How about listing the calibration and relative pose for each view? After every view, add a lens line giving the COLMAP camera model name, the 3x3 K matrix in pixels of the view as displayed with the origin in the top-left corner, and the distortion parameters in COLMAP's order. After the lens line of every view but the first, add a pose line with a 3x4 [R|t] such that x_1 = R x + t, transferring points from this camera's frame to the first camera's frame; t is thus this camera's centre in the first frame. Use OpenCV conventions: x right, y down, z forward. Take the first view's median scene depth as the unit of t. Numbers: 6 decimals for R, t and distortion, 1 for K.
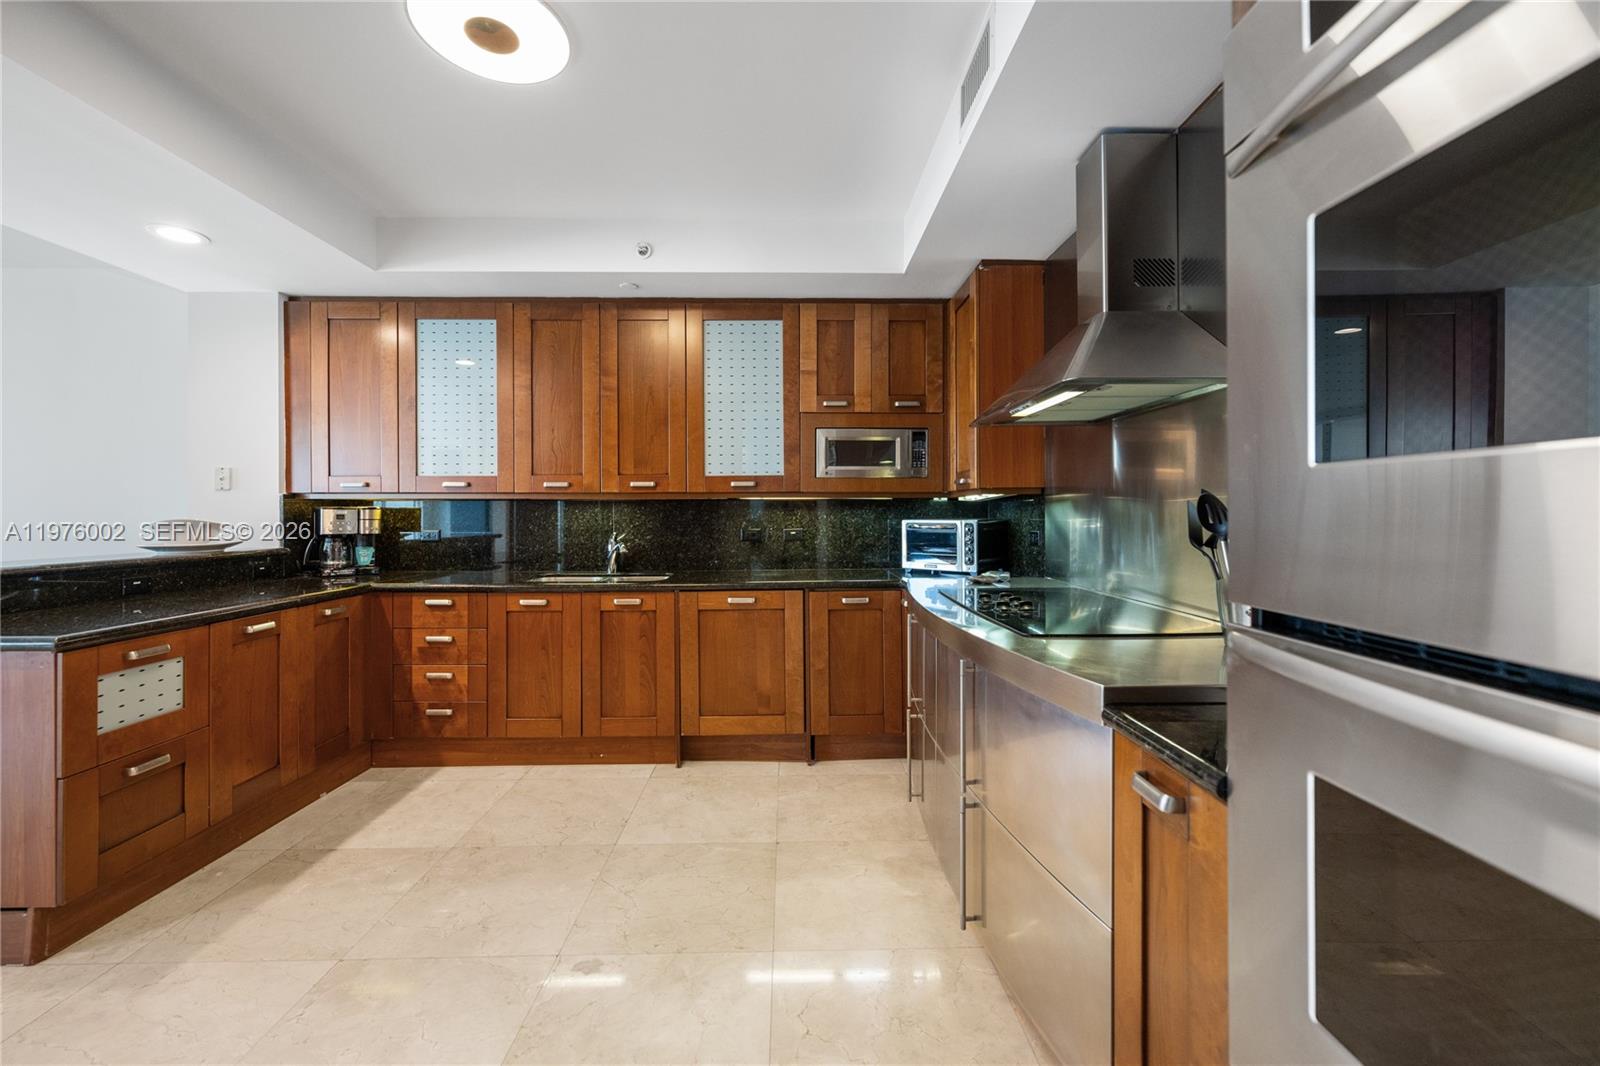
lens RADIAL K [[632.6, 0, 801.4], [0, 632.6, 518.5], [0, 0, 1]] dist [-0.002195, 0.000504]
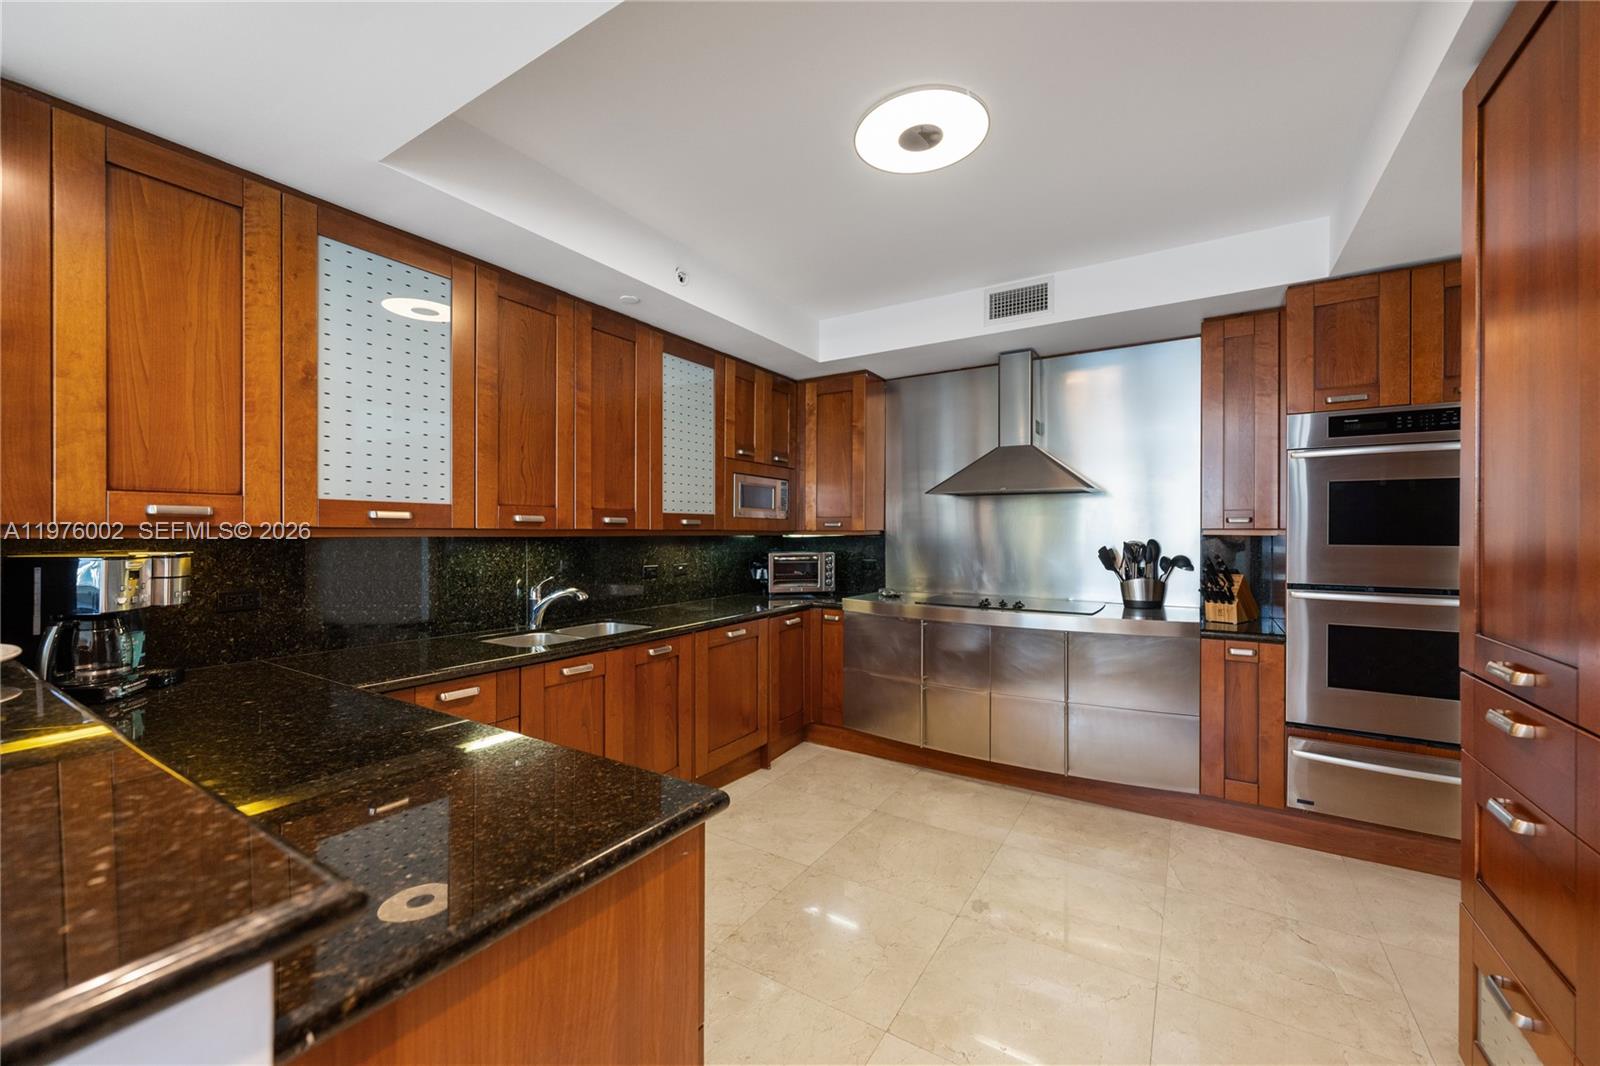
lens RADIAL K [[632.6, 0, 789.6], [0, 632.6, 533.0], [0, 0, 1]] dist [-0.002195, 0.000504]
pose [[0.553302, 0.003090, 0.832975, -0.869794], [-0.000446, 0.999994, -0.003414, -0.034145], [-0.832981, 0.001517, 0.553300, 0.310864]]
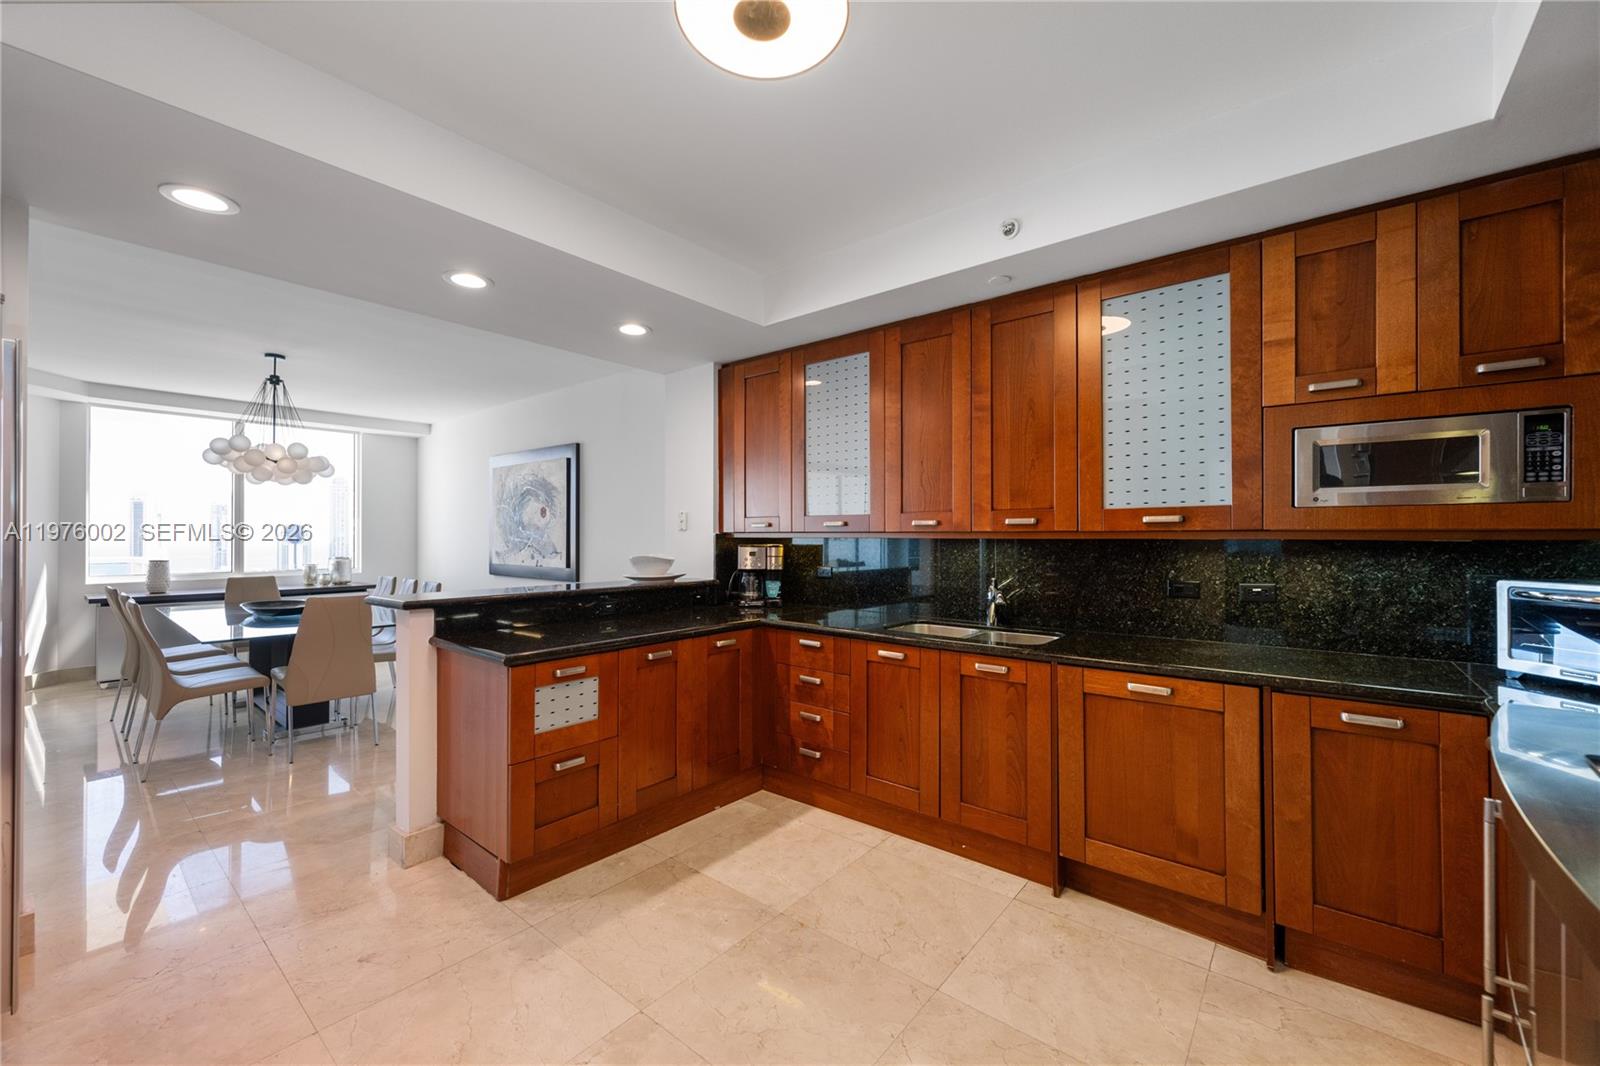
lens RADIAL K [[632.6, 0, 797.5], [0, 632.6, 534.5], [0, 0, 1]] dist [-0.002195, 0.000504]
pose [[0.758663, 0.000893, -0.651483, 0.059542], [-0.009539, 0.999907, -0.009738, -0.027195], [0.651414, 0.013602, 0.758601, 0.206874]]
